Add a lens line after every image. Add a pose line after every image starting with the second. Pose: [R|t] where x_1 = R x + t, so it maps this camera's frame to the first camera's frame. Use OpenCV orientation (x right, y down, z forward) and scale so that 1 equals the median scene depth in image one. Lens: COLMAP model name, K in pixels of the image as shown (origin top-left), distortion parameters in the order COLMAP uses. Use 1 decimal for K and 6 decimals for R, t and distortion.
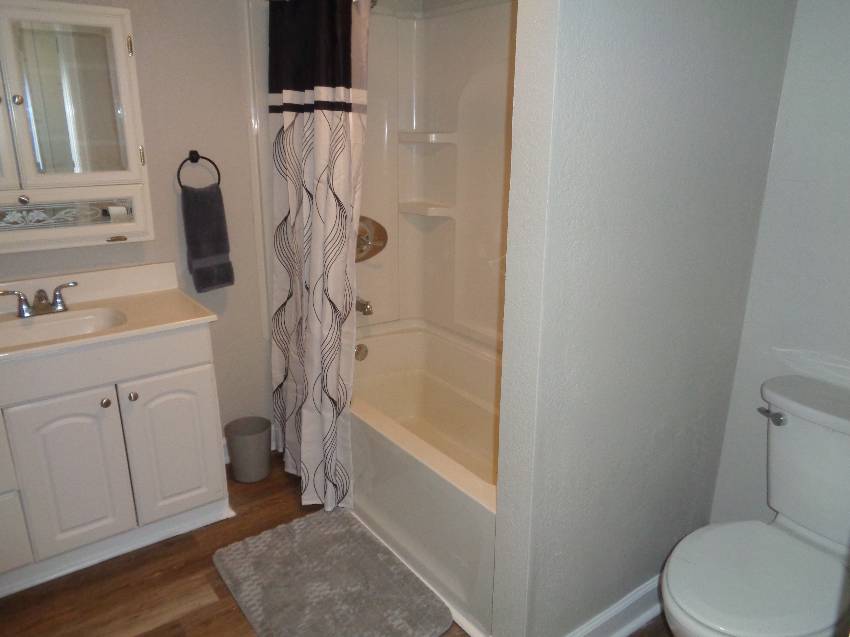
lens RADIAL K [[634.1, 0, 425.8], [0, 634.1, 321.8], [0, 0, 1]] dist [0.004188, -0.000944]
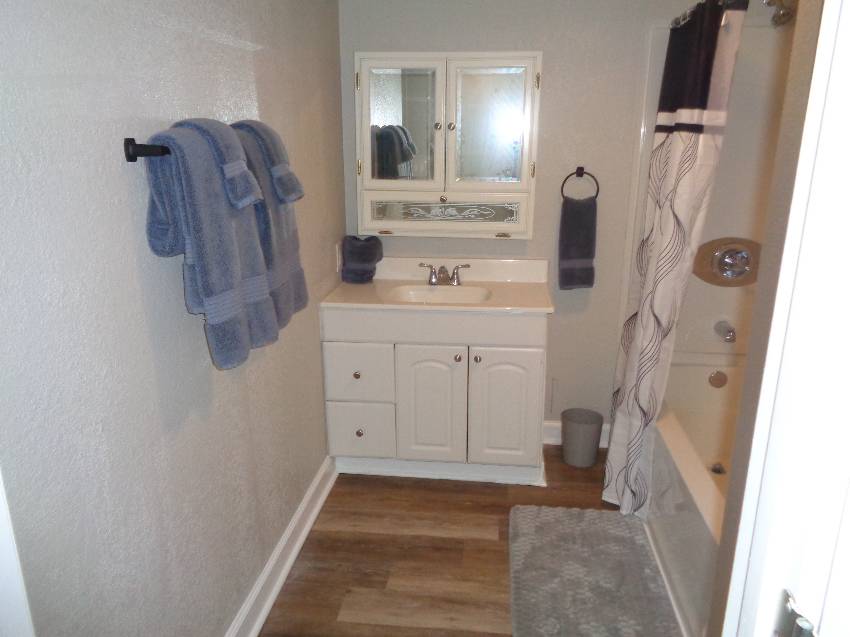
lens RADIAL K [[634.1, 0, 423.4], [0, 634.1, 320.8], [0, 0, 1]] dist [0.004188, -0.000944]
pose [[0.730058, 0.188949, -0.656745, 0.262160], [-0.200517, 0.977945, 0.058460, -0.007394], [0.653306, 0.089009, 0.751844, -0.025922]]
